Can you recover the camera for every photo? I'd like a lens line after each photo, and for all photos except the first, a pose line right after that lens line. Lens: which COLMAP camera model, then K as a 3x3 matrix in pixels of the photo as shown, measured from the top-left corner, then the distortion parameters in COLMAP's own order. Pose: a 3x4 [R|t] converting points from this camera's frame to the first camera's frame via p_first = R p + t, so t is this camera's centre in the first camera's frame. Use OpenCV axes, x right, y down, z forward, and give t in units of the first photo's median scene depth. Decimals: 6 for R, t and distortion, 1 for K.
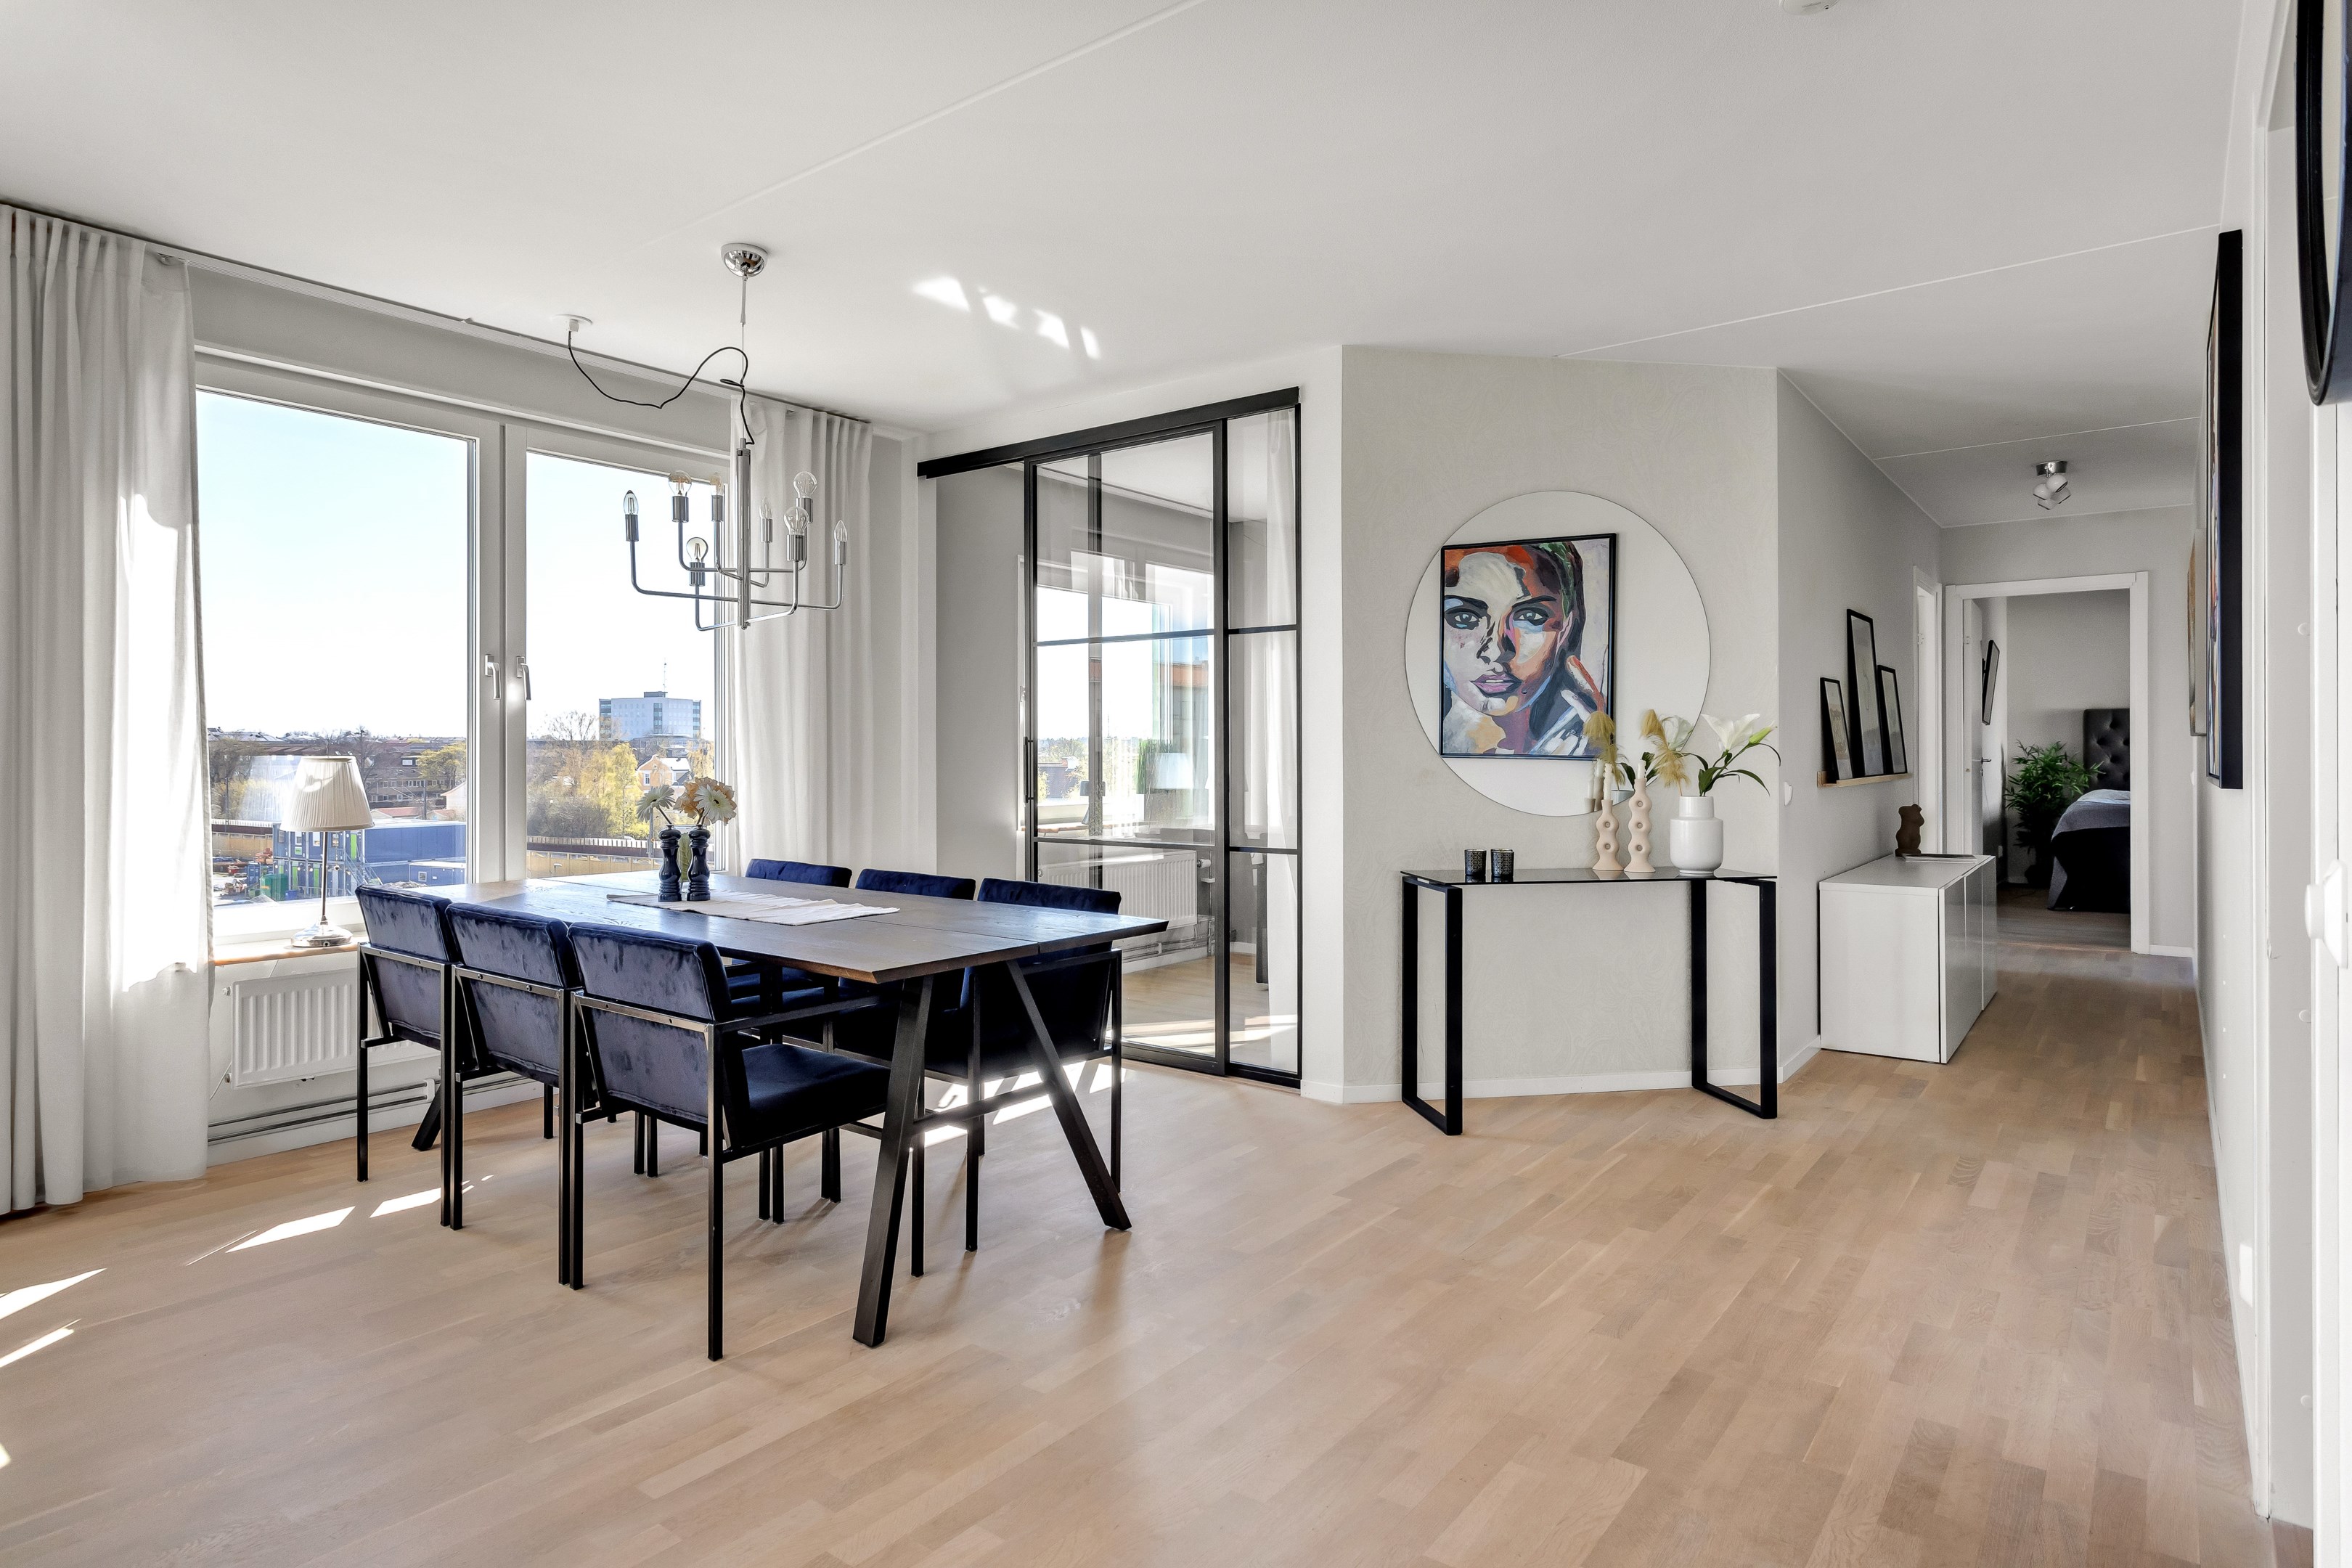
lens RADIAL K [[1301.1, 0, 1145.9], [0, 1301.1, 767.5], [0, 0, 1]] dist [-0.000318, -0.000715]
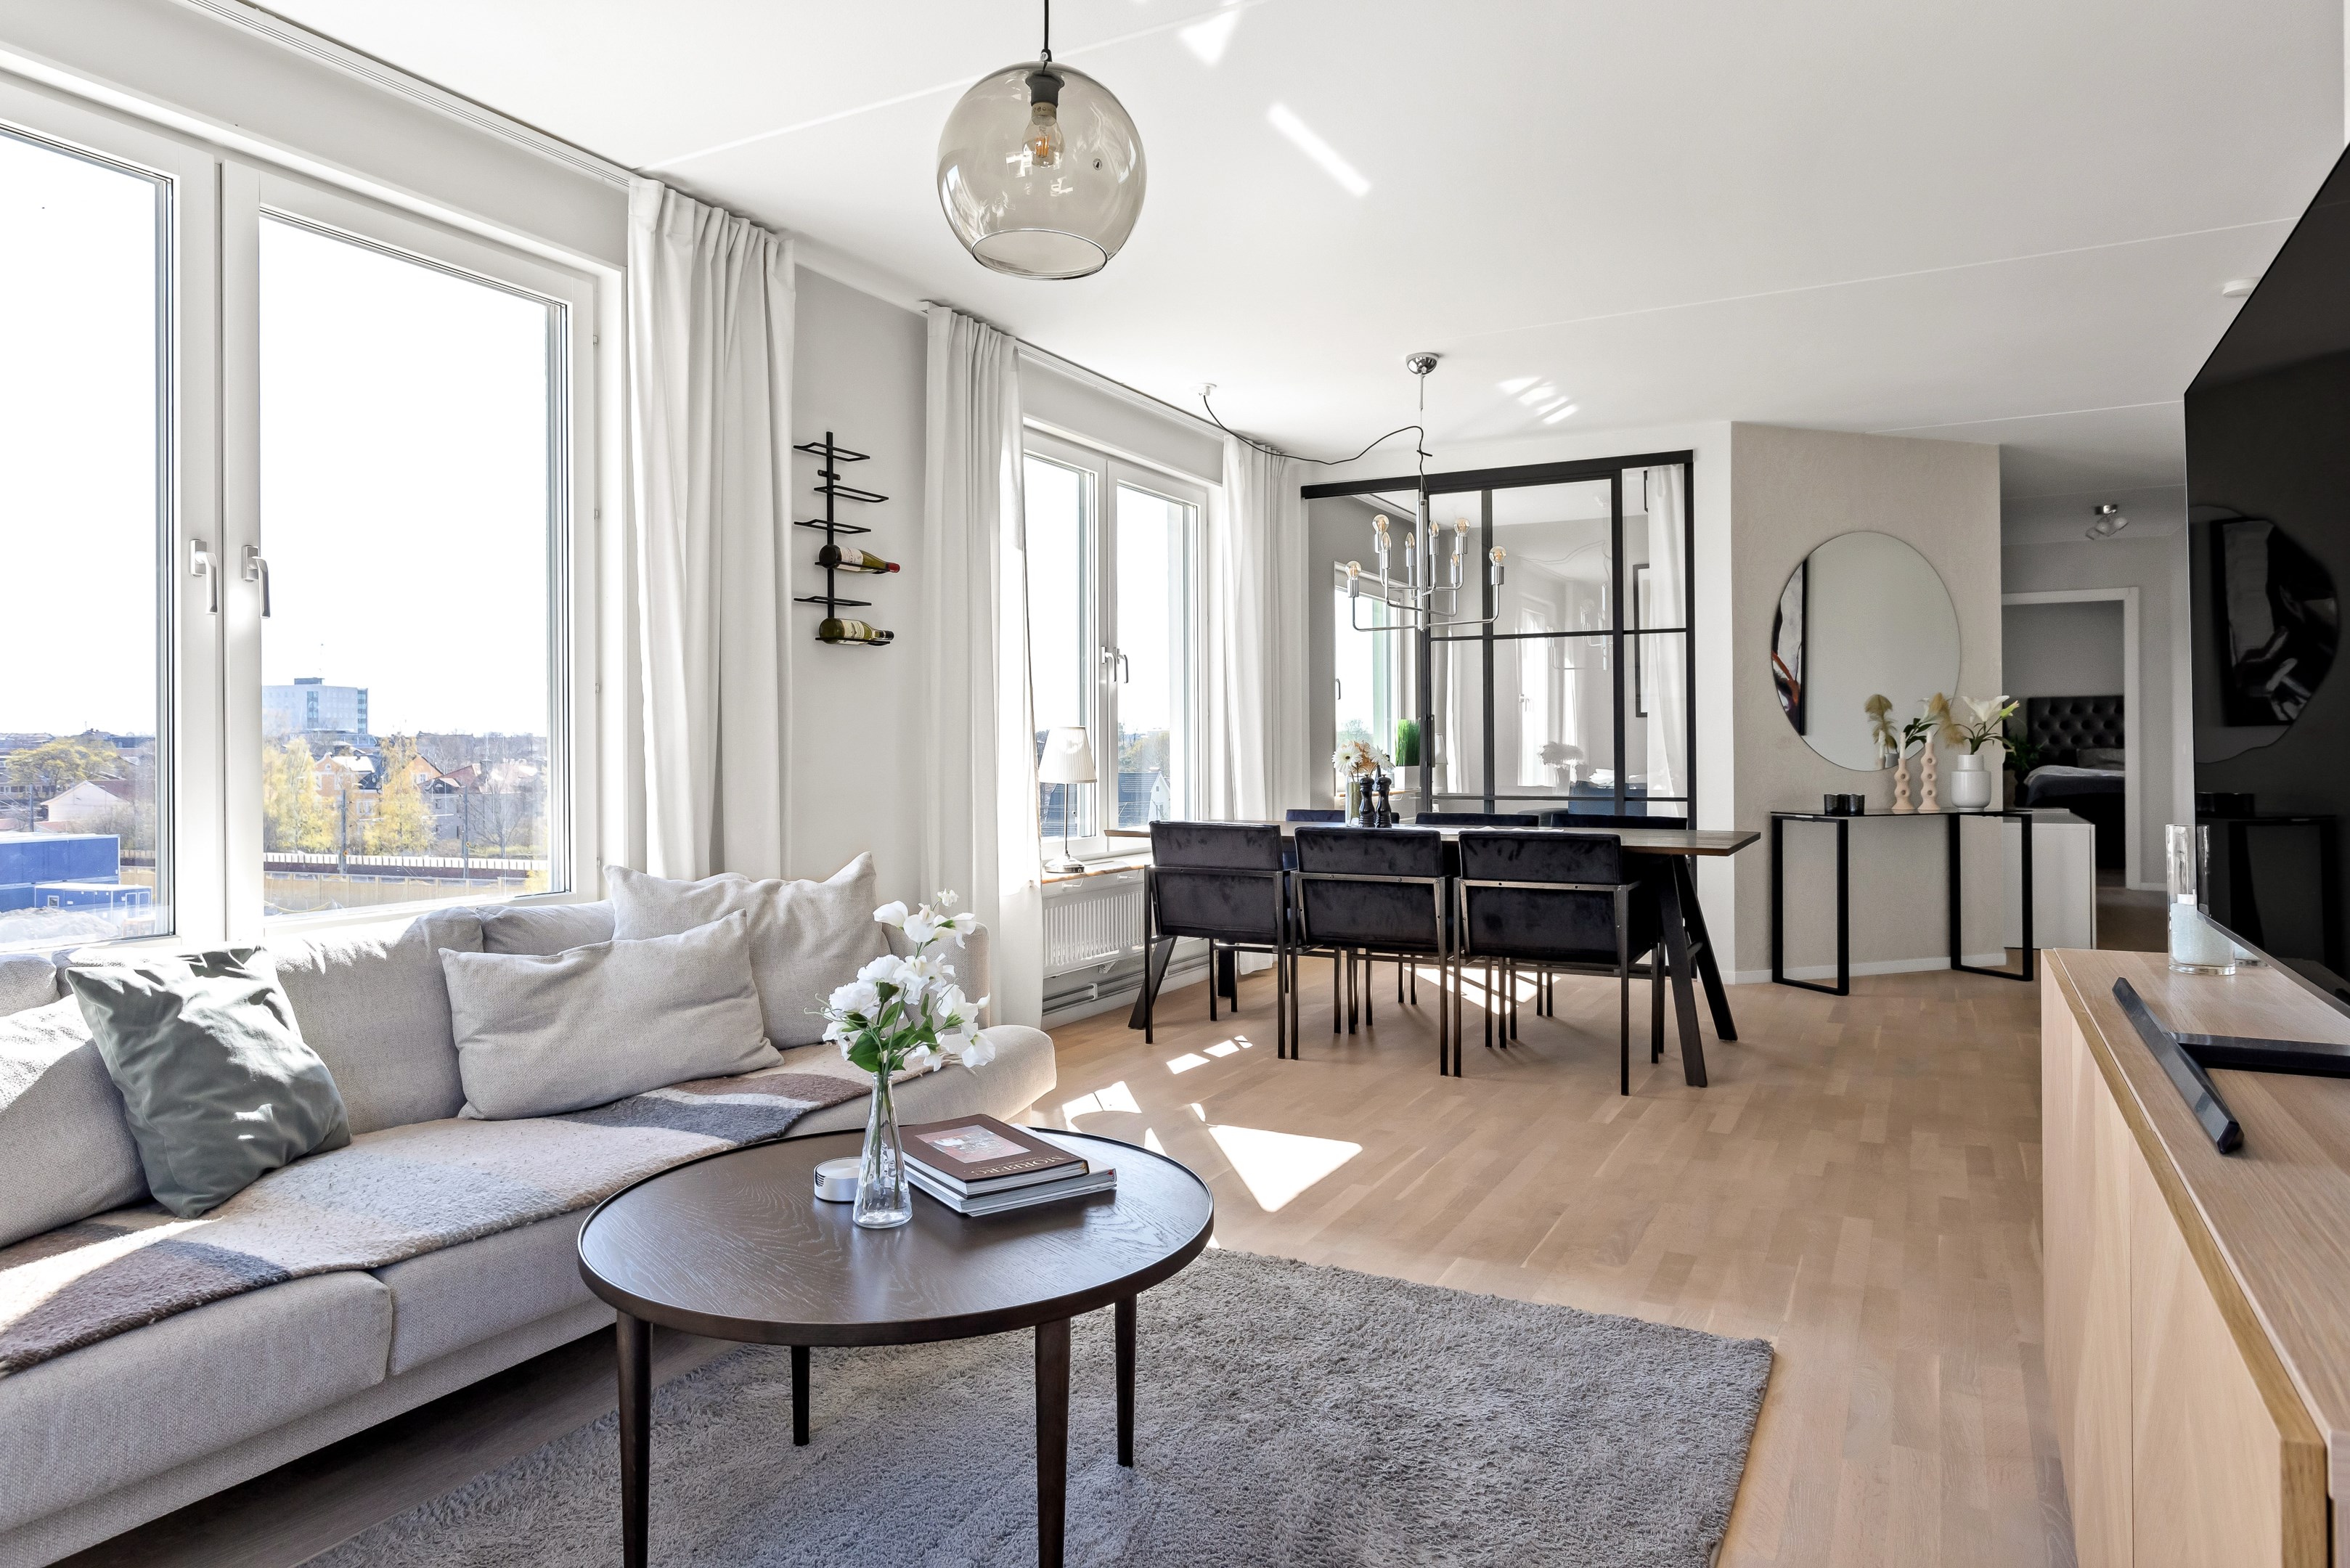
lens RADIAL K [[1439.0, 0, 1167.2], [0, 1439.0, 764.7], [0, 0, 1]] dist [-0.004781, -0.000154]
pose [[0.985540, -0.006148, 0.169333, -0.671417], [0.005991, 0.999981, 0.001442, 0.024554], [-0.169339, -0.000407, 0.985558, -0.364535]]
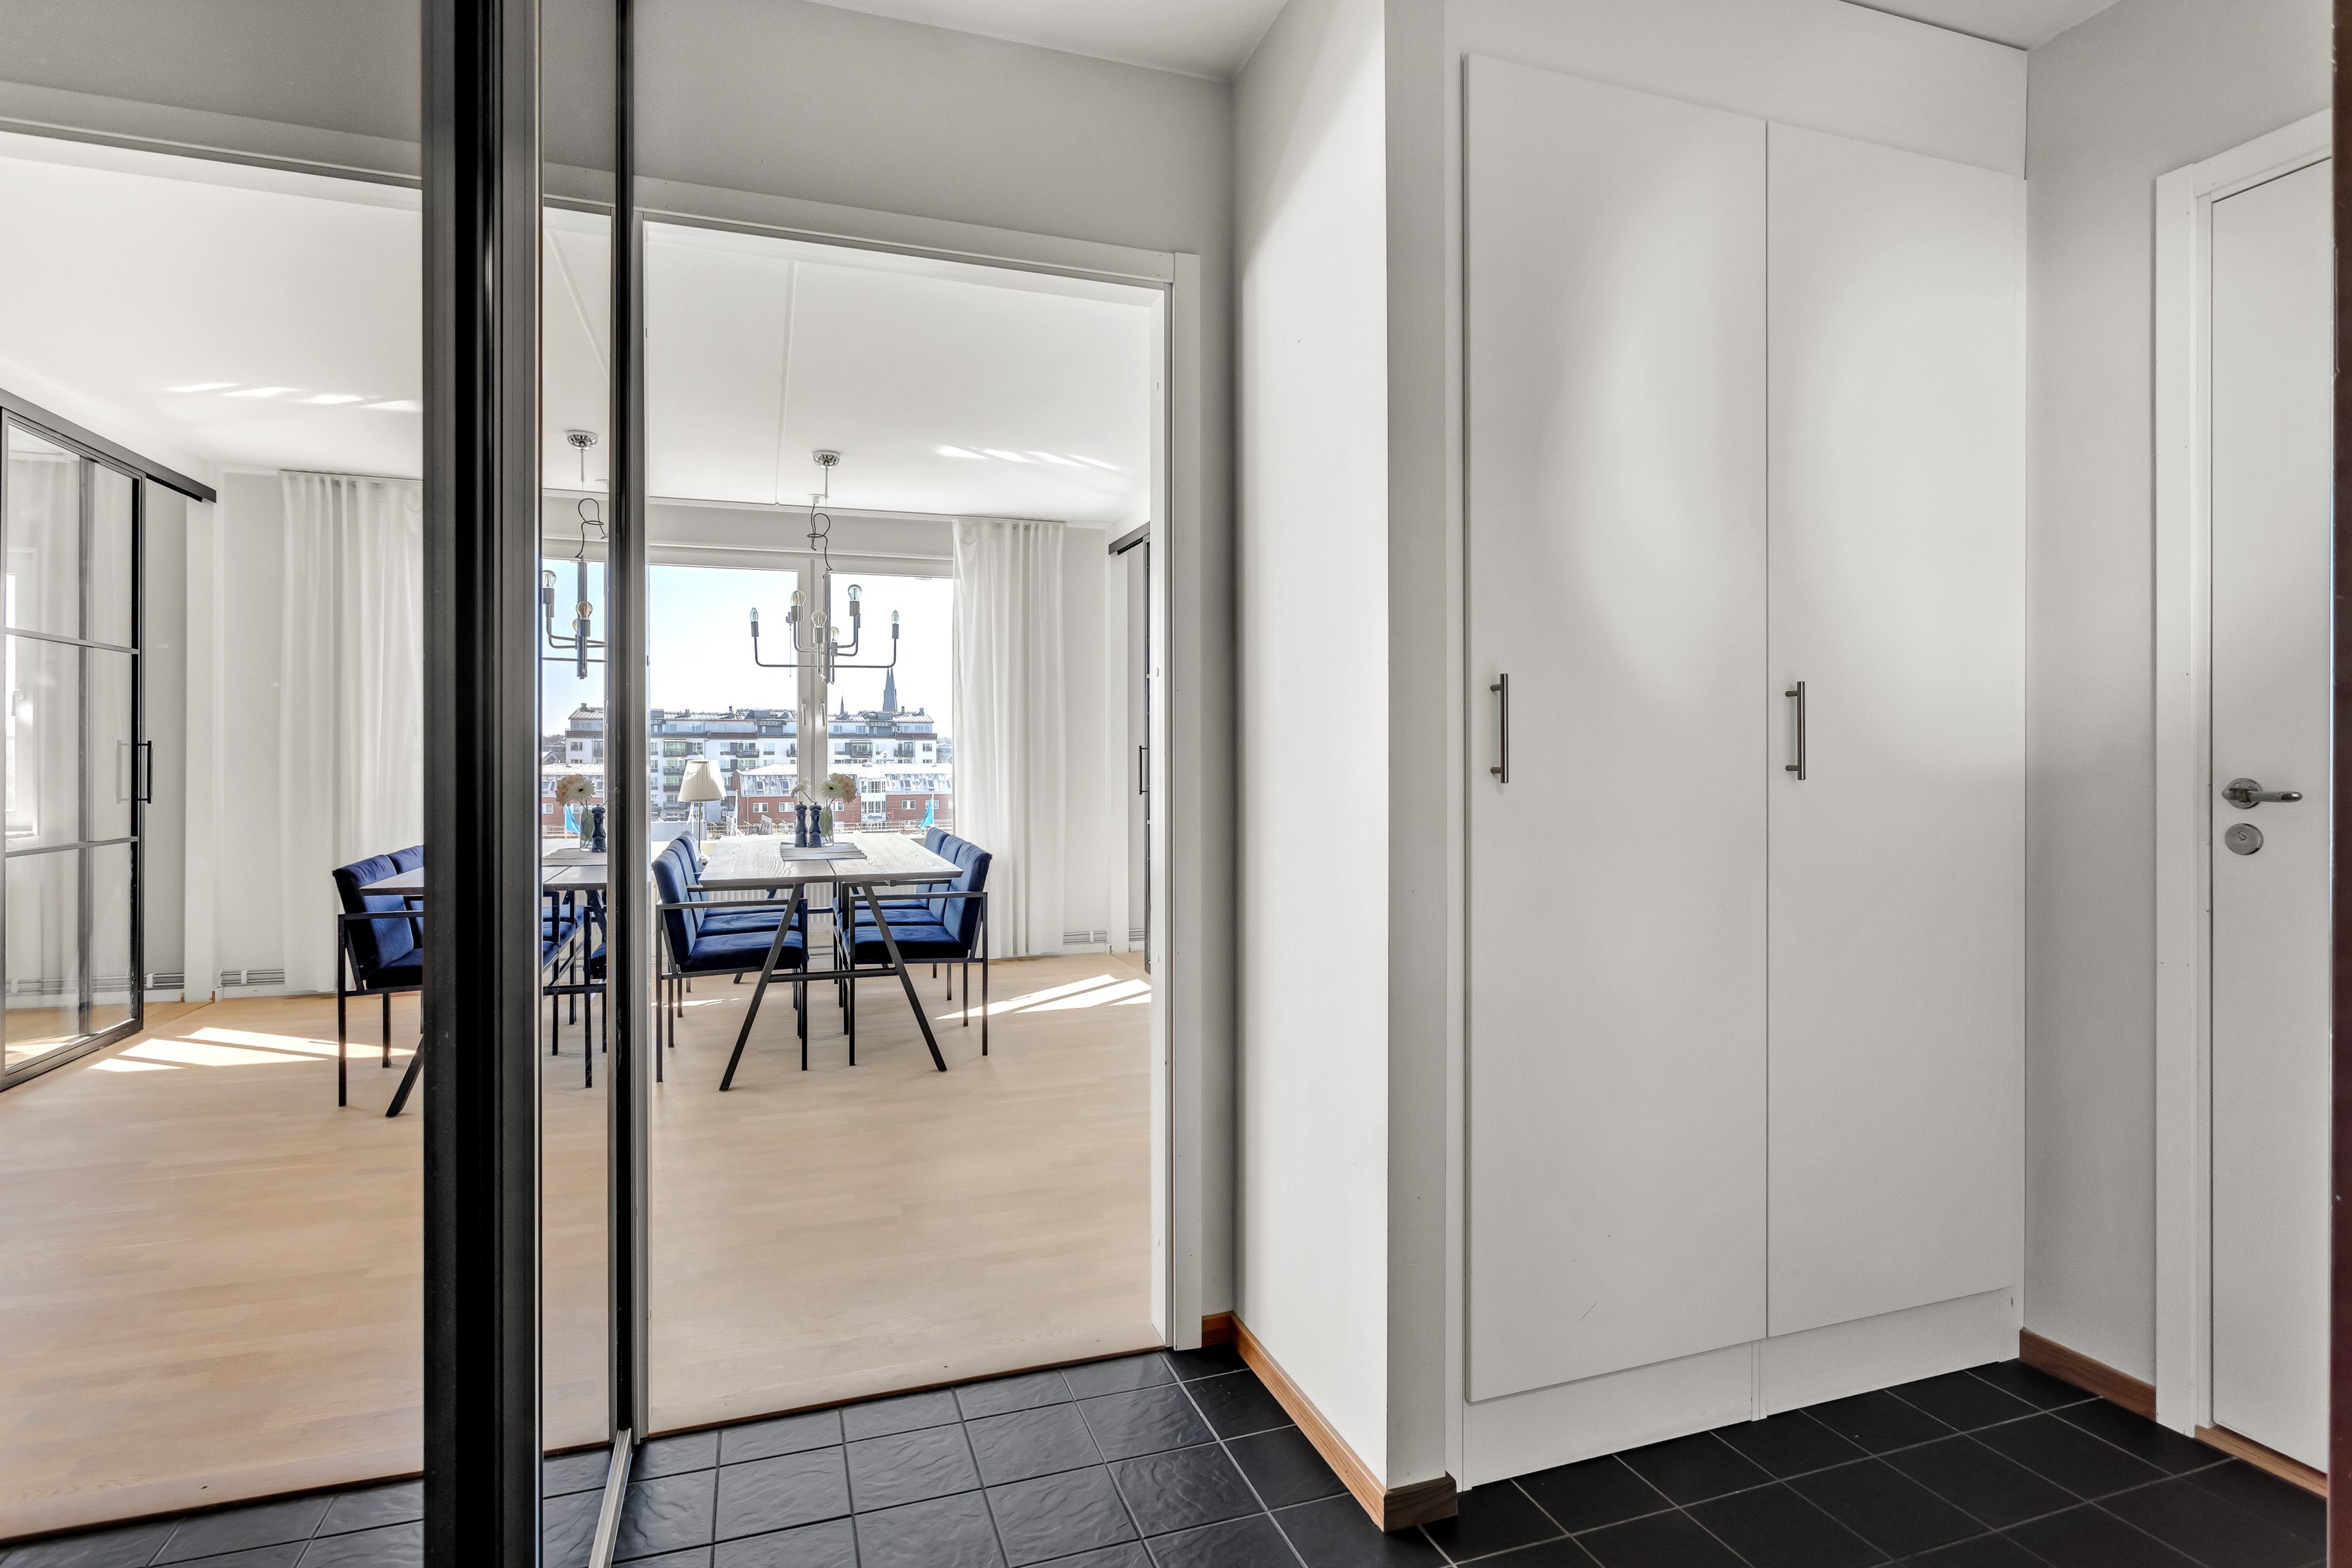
lens RADIAL K [[1161.3, 0, 1172.0], [0, 1161.3, 754.8], [0, 0, 1]] dist [-0.000093, -0.000021]
pose [[0.843235, -0.006819, -0.537502, 0.681628], [0.003796, 0.999970, -0.006730, -0.003947], [0.537532, 0.003635, 0.843236, -0.000840]]
